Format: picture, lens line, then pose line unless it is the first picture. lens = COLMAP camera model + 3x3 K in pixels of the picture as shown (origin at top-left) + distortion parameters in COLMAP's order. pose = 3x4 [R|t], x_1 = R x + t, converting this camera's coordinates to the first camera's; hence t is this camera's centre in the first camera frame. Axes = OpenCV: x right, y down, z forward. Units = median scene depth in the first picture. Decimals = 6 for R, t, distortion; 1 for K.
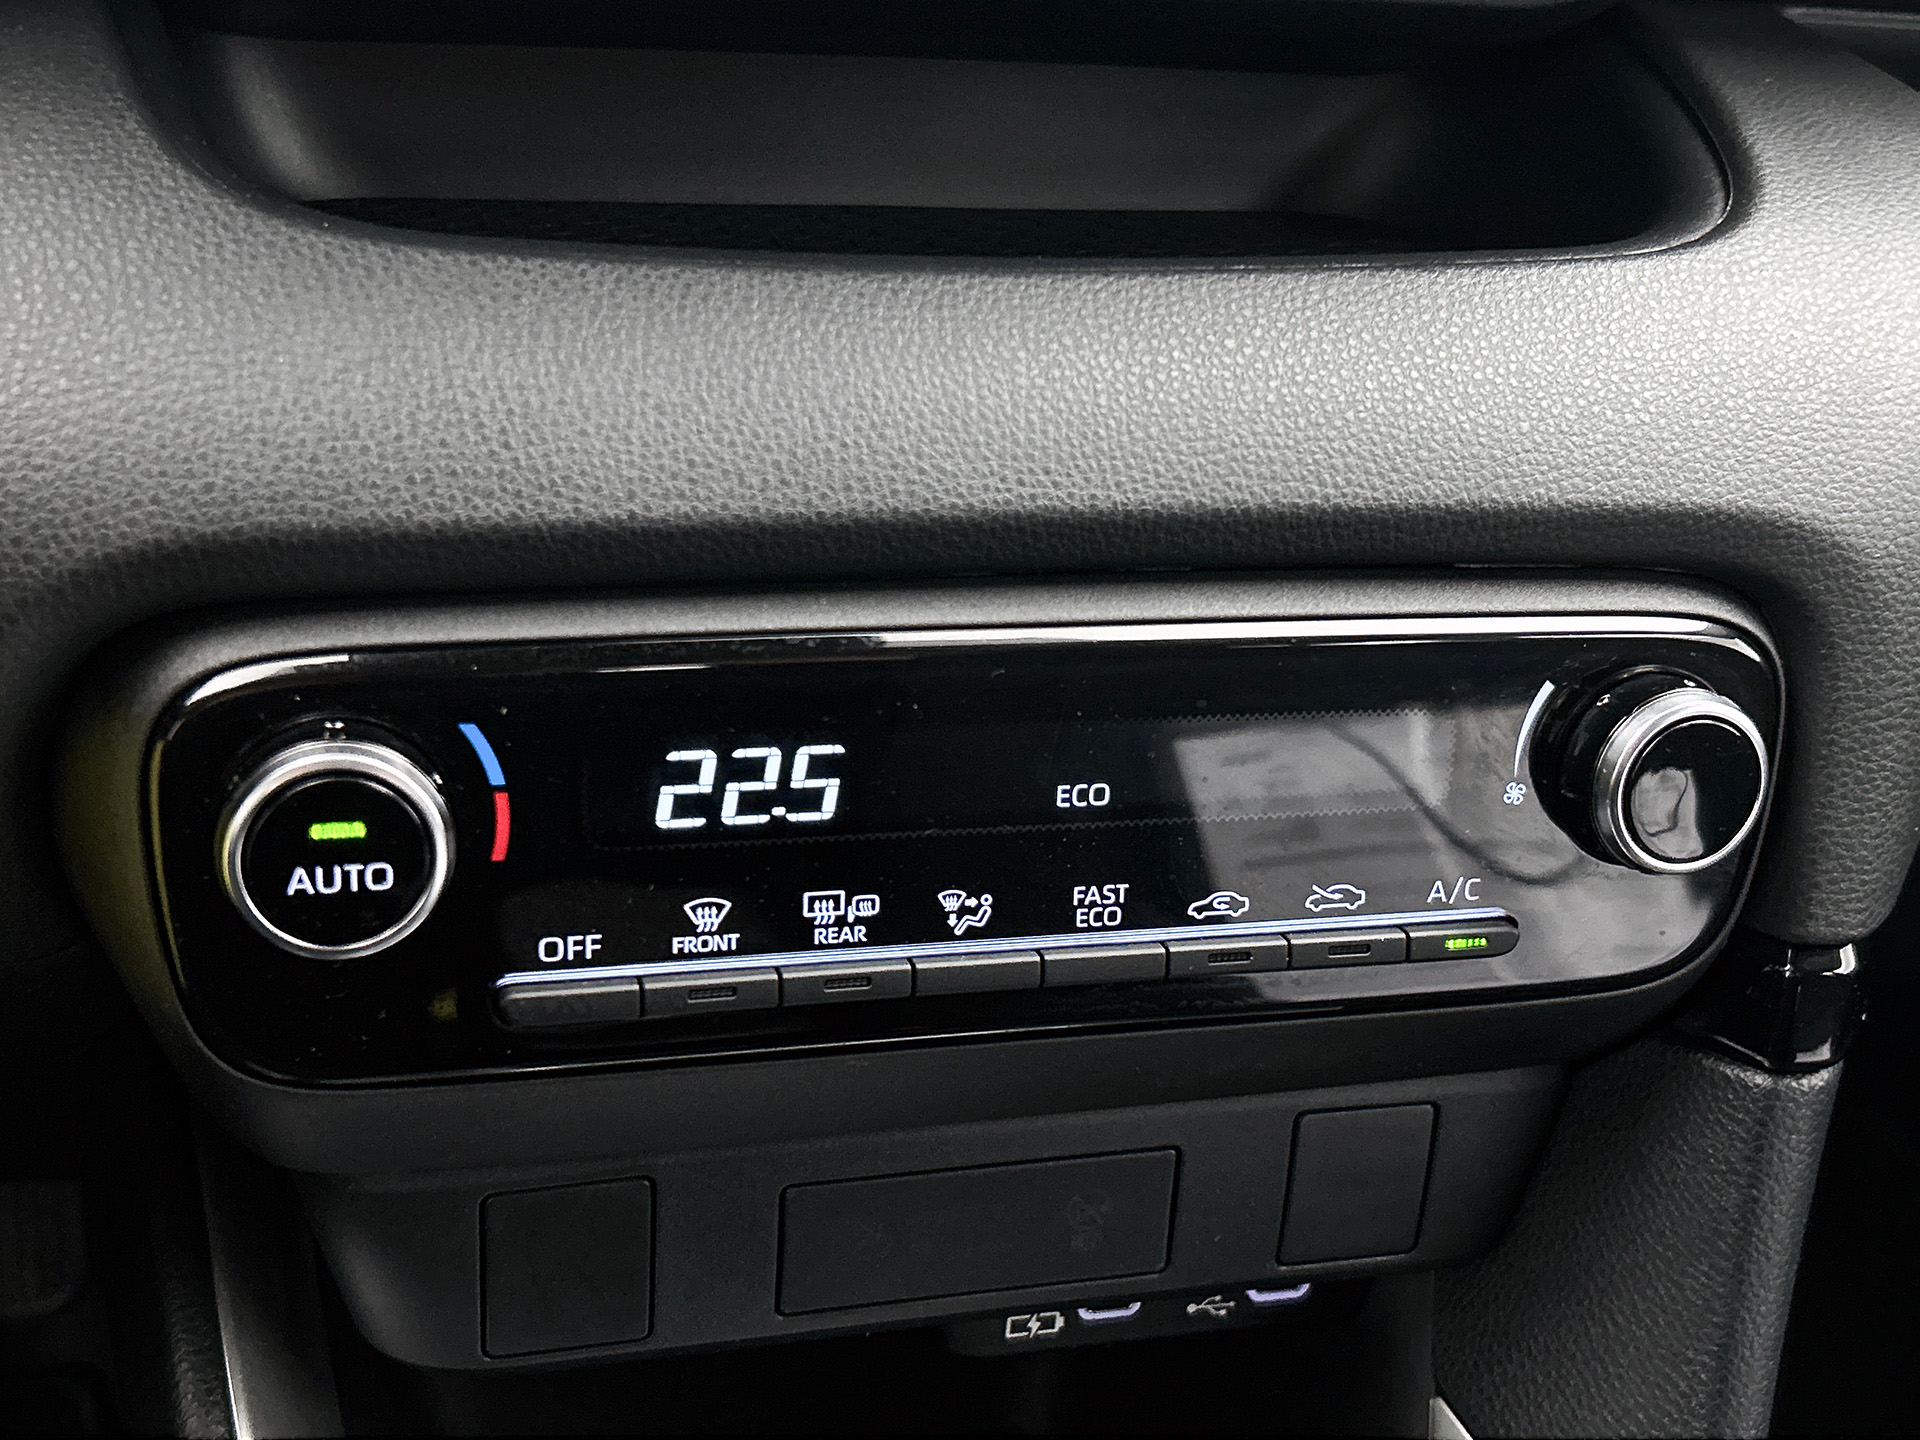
lens RADIAL K [[2215.0, 0, 960.0], [0, 2215.0, 720.0], [0, 0, 1]] dist [0.210761, -0.572977]
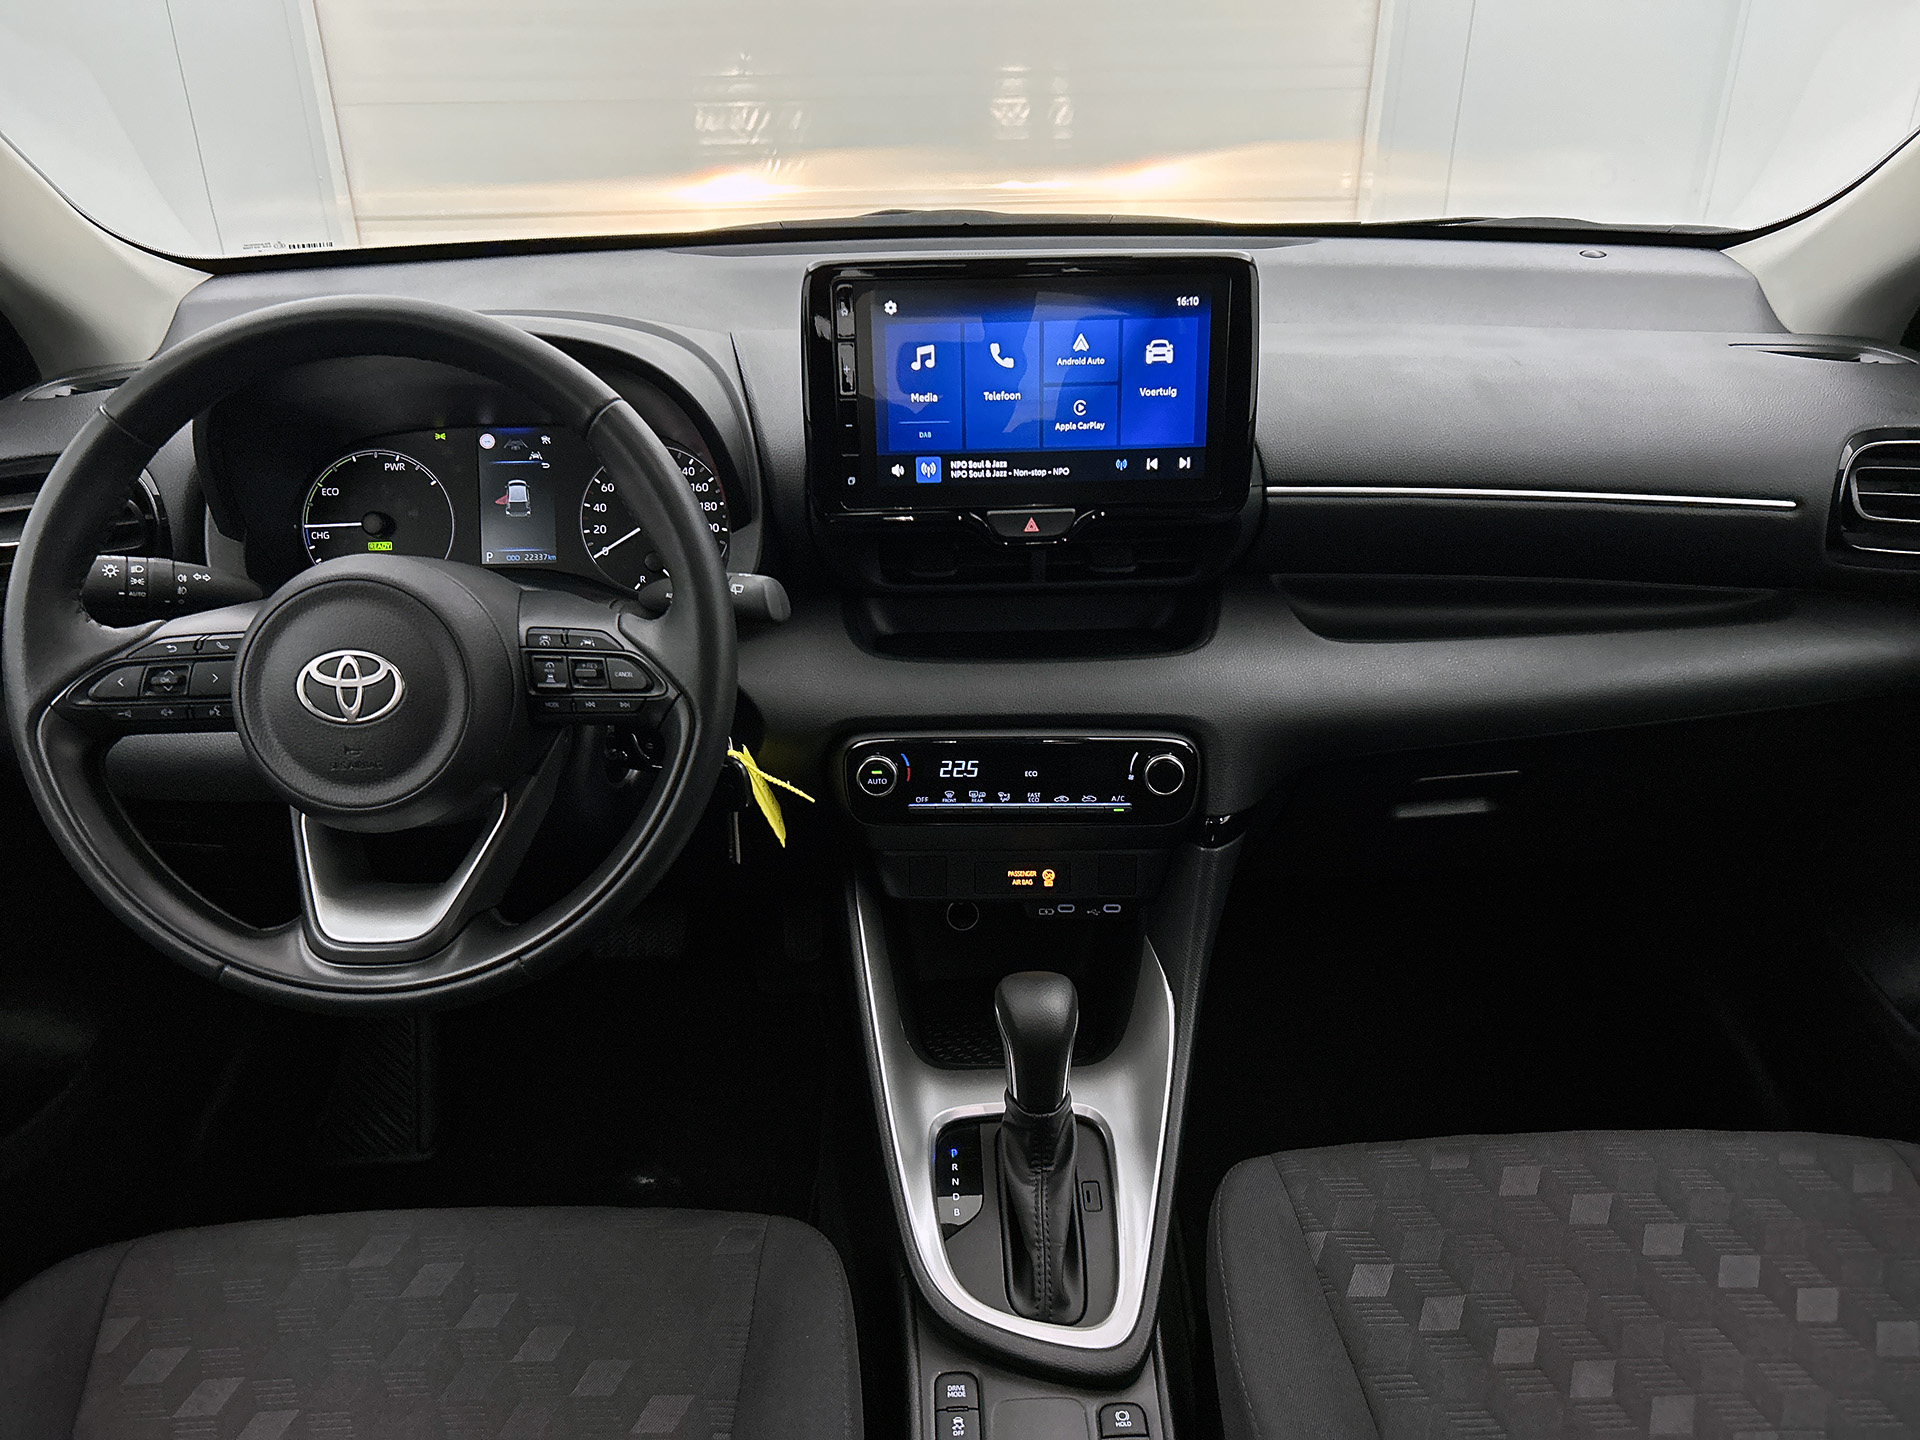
lens RADIAL K [[1426.1, 0, 938.7], [0, 1426.1, 749.3], [0, 0, 1]] dist [0.114853, -0.215387]
pose [[0.957870, 0.018459, -0.286610, 0.756333], [-0.029987, 0.998906, -0.035884, 0.100349], [0.285634, 0.042967, 0.957375, -2.003543]]
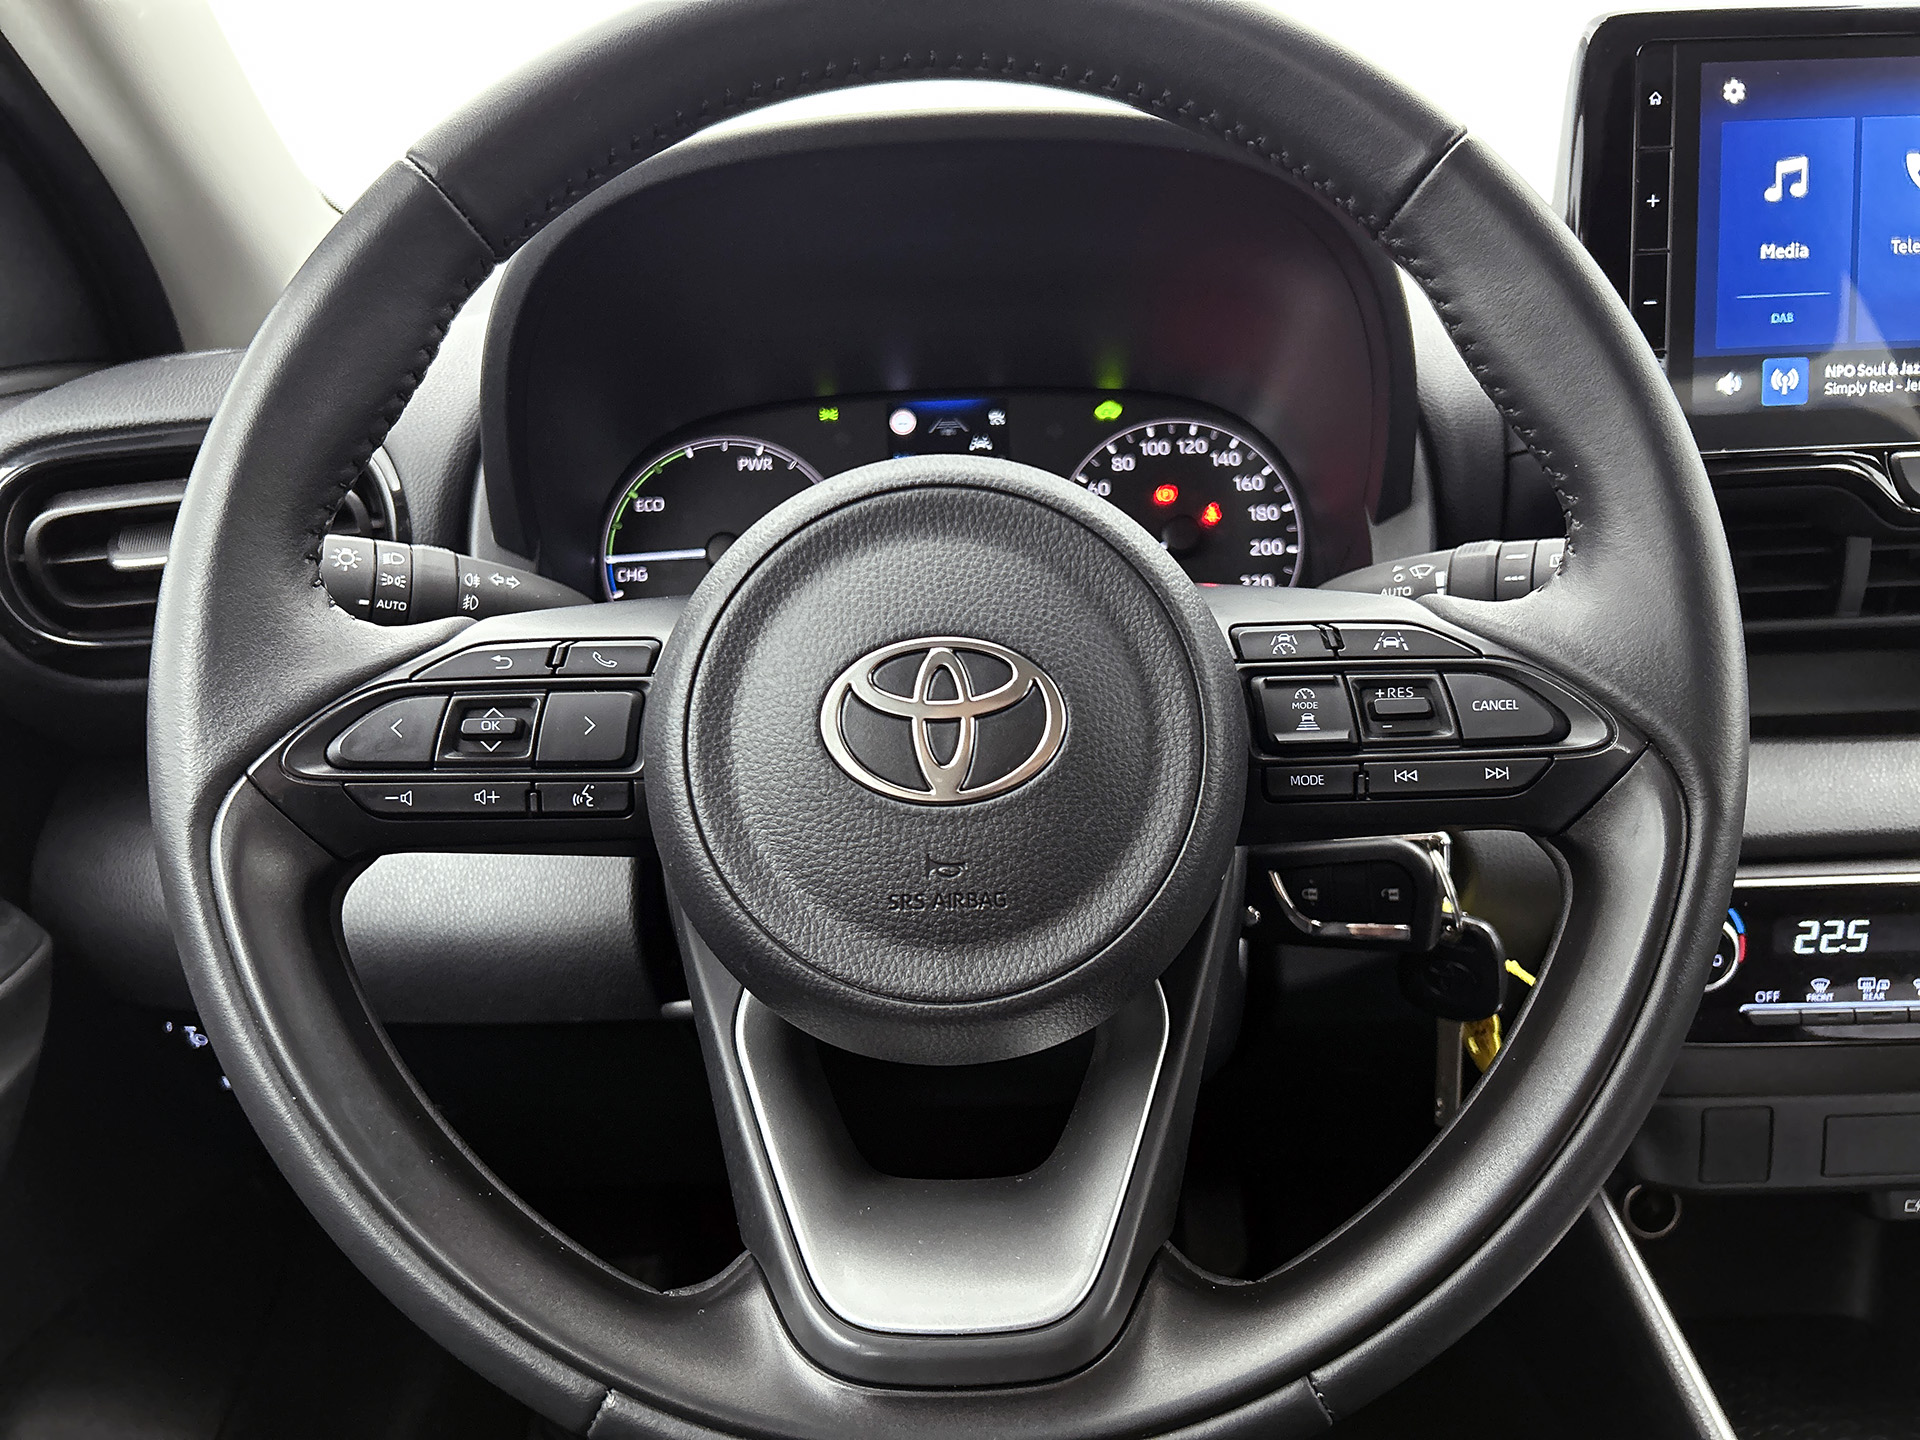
lens RADIAL K [[1474.1, 0, 982.0], [0, 1474.1, 732.2], [0, 0, 1]] dist [0.121246, -0.165107]
pose [[0.956495, -0.052803, -0.286930, -0.525980], [-0.008567, 0.977977, -0.208535, 0.171642], [0.291623, 0.201921, 0.934978, -0.986404]]
